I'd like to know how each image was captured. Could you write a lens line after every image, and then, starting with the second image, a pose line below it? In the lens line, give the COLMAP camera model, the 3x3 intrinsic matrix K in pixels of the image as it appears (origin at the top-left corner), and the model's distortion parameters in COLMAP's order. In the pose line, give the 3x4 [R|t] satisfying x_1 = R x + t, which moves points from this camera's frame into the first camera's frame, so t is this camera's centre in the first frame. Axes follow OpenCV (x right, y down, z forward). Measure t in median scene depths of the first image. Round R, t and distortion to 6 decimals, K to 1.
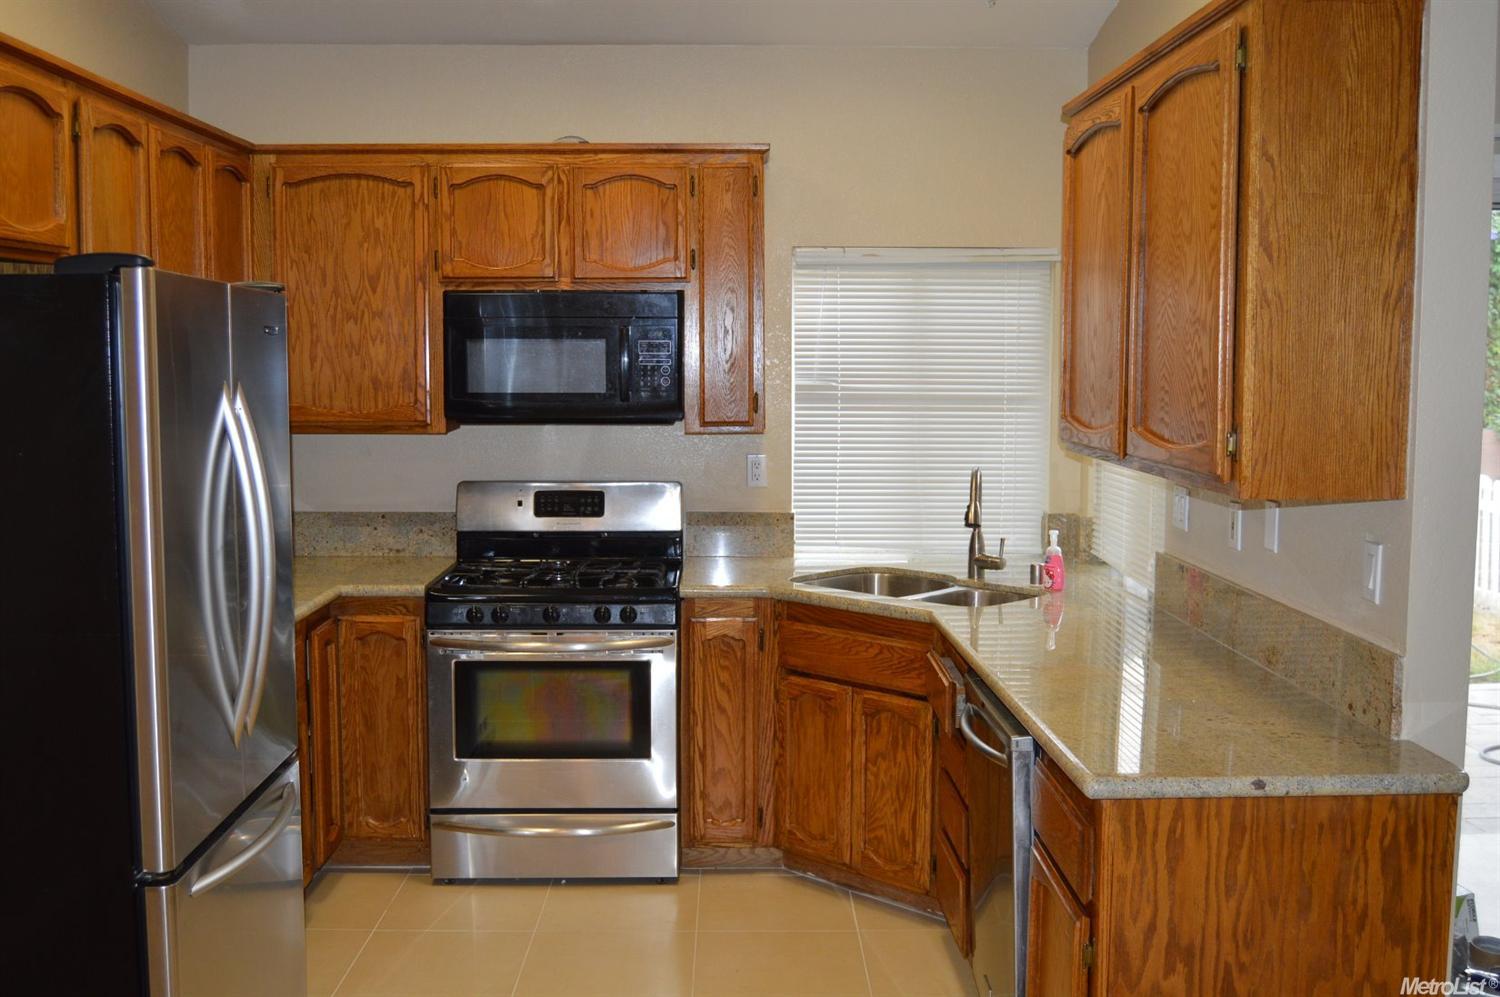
lens RADIAL K [[1463.9, 0, 750.0], [0, 1463.9, 498.5], [0, 0, 1]] dist [-0.063521, 0.000834]
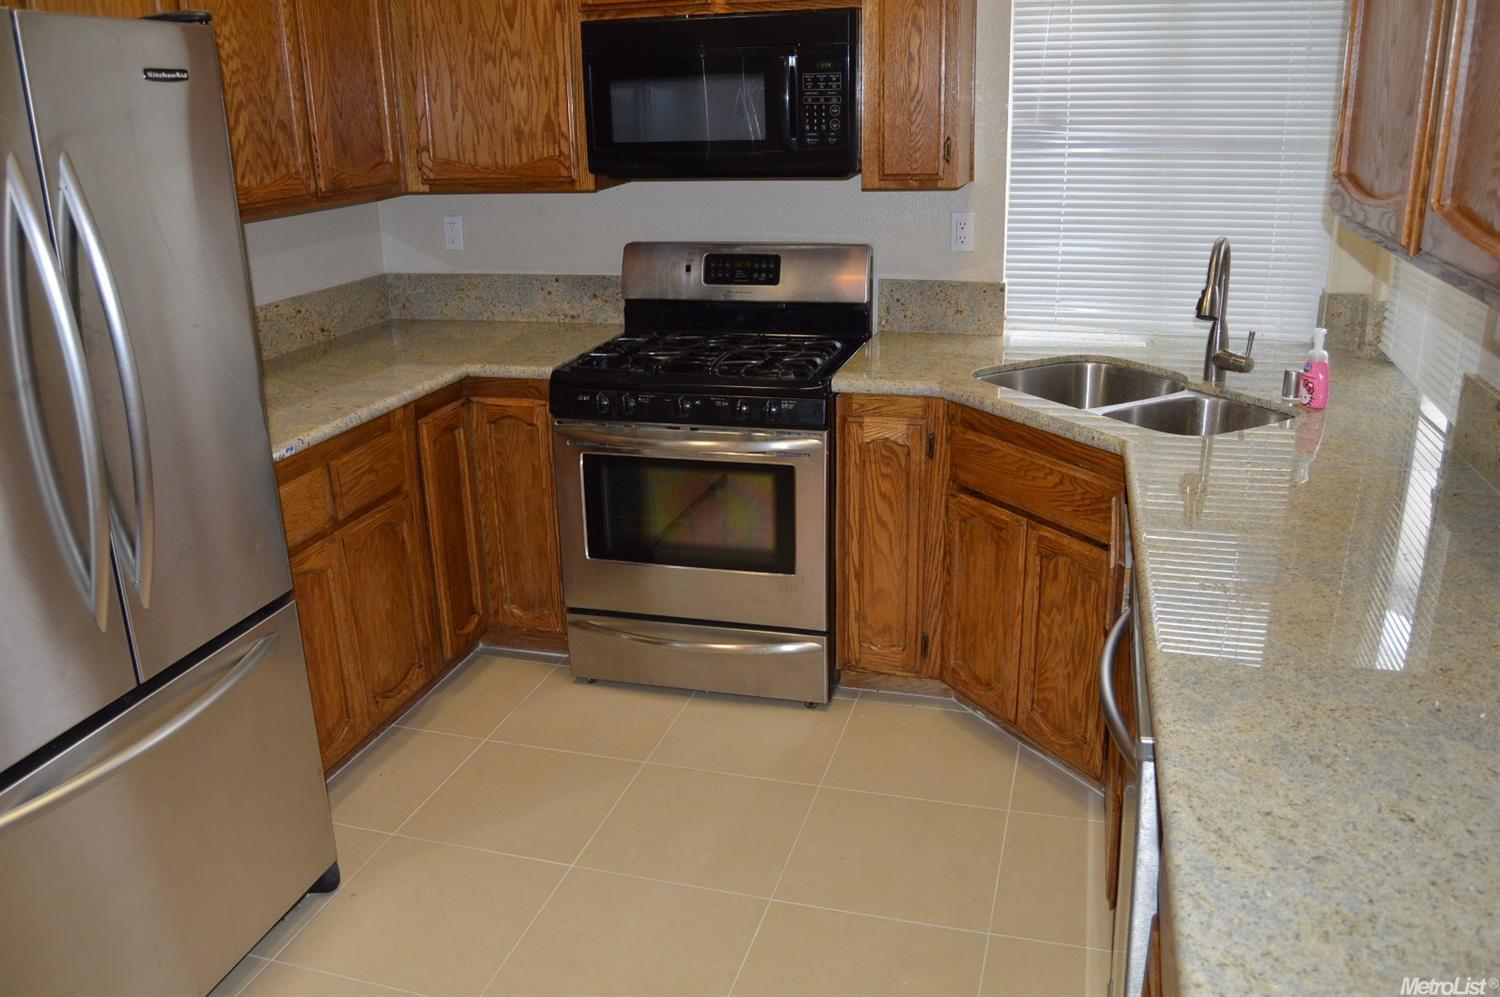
lens RADIAL K [[1178.9, 0, 750.0], [0, 1178.9, 498.5], [0, 0, 1]] dist [-0.091743, 0.038292]
pose [[0.957104, 0.068403, -0.281554, 0.099047], [-0.001888, 0.973185, 0.230017, -0.027450], [0.289738, -0.219619, 0.931568, 0.342230]]
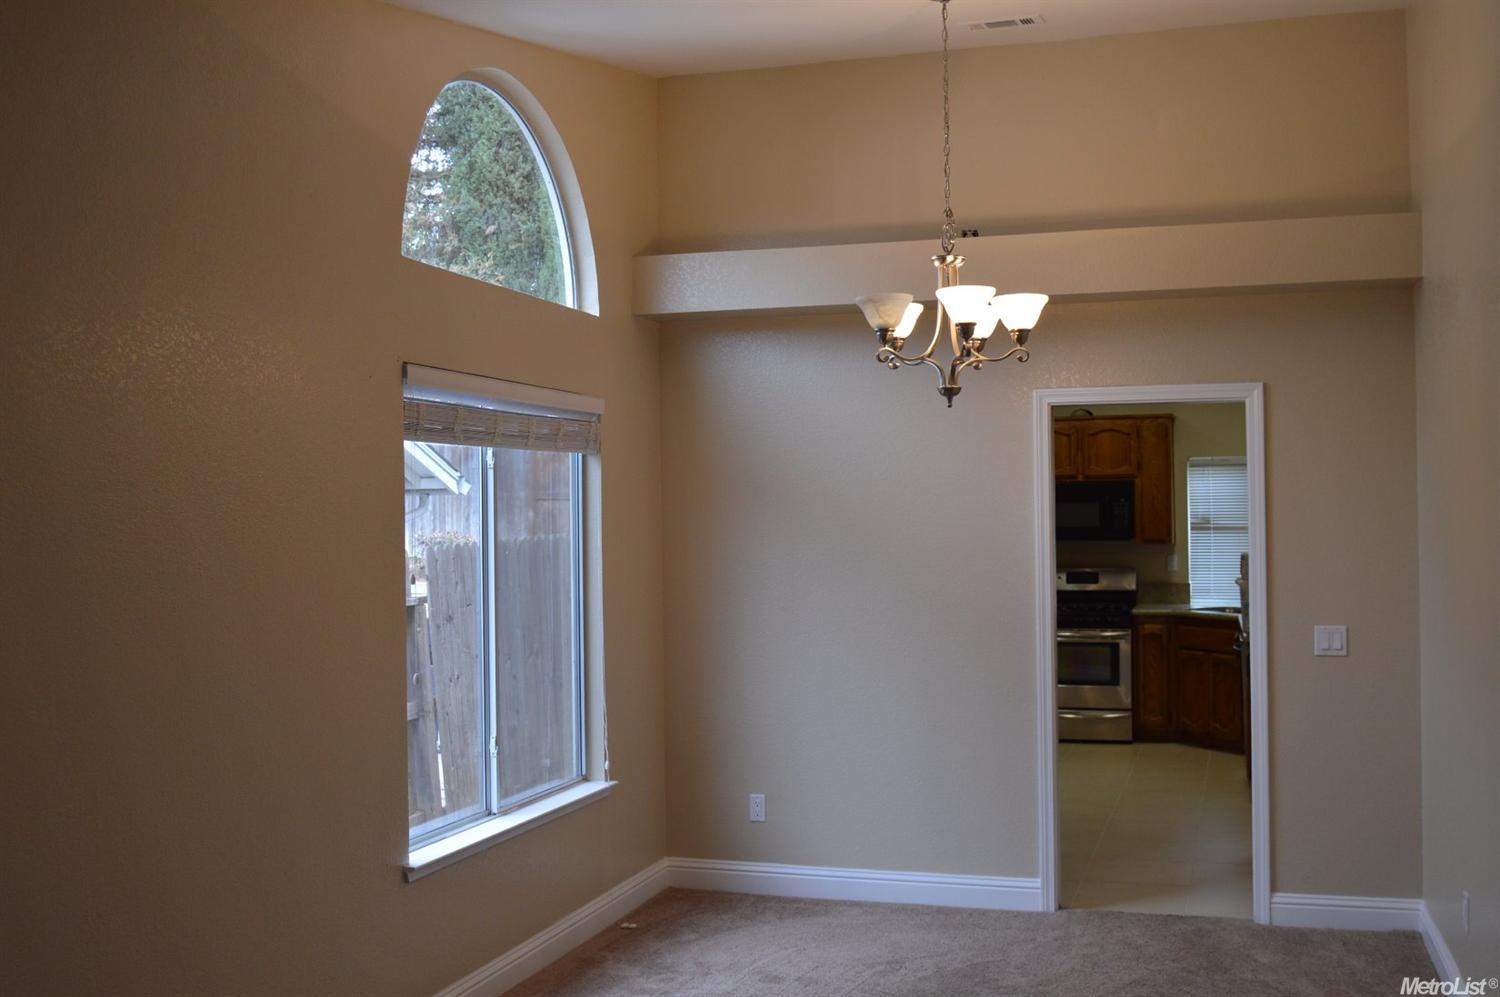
lens RADIAL K [[1580.8, 0, 750.0], [0, 1580.8, 498.5], [0, 0, 1]] dist [-0.086672, -0.001966]
pose [[0.948464, -0.017617, -0.316395, 0.162609], [-0.014498, 0.994995, -0.098863, 0.135529], [0.316553, 0.098356, 0.943462, -1.494325]]
